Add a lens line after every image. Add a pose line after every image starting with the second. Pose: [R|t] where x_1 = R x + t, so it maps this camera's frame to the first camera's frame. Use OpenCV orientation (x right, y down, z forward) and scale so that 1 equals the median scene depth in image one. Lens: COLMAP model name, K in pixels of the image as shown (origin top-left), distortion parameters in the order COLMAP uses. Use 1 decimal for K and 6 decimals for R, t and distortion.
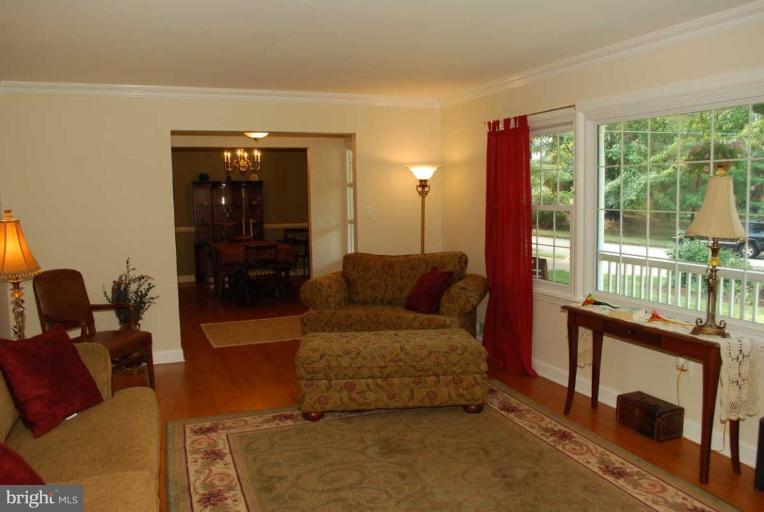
lens RADIAL K [[614.6, 0, 385.8], [0, 614.6, 245.4], [0, 0, 1]] dist [-0.067673, 0.001675]
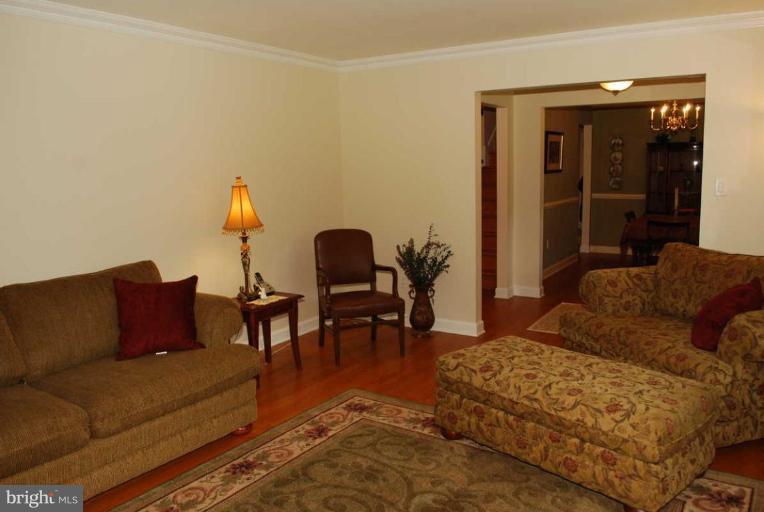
lens RADIAL K [[614.6, 0, 385.8], [0, 614.6, 245.4], [0, 0, 1]] dist [-0.067673, 0.001675]
pose [[0.574333, 0.110871, -0.811079, 0.477005], [-0.055620, 0.993782, 0.096461, -0.048746], [0.816730, -0.010289, 0.576928, 0.456988]]
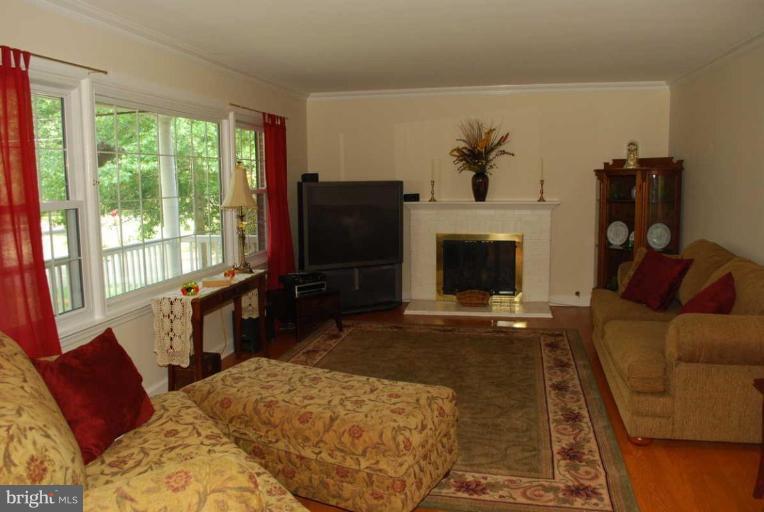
lens RADIAL K [[614.6, 0, 385.8], [0, 614.6, 245.4], [0, 0, 1]] dist [-0.067673, 0.001675]
pose [[-0.841968, -0.053233, 0.536895, -0.457022], [0.062535, 0.978785, 0.195114, -0.140416], [-0.535891, 0.197855, -0.820776, 1.608379]]
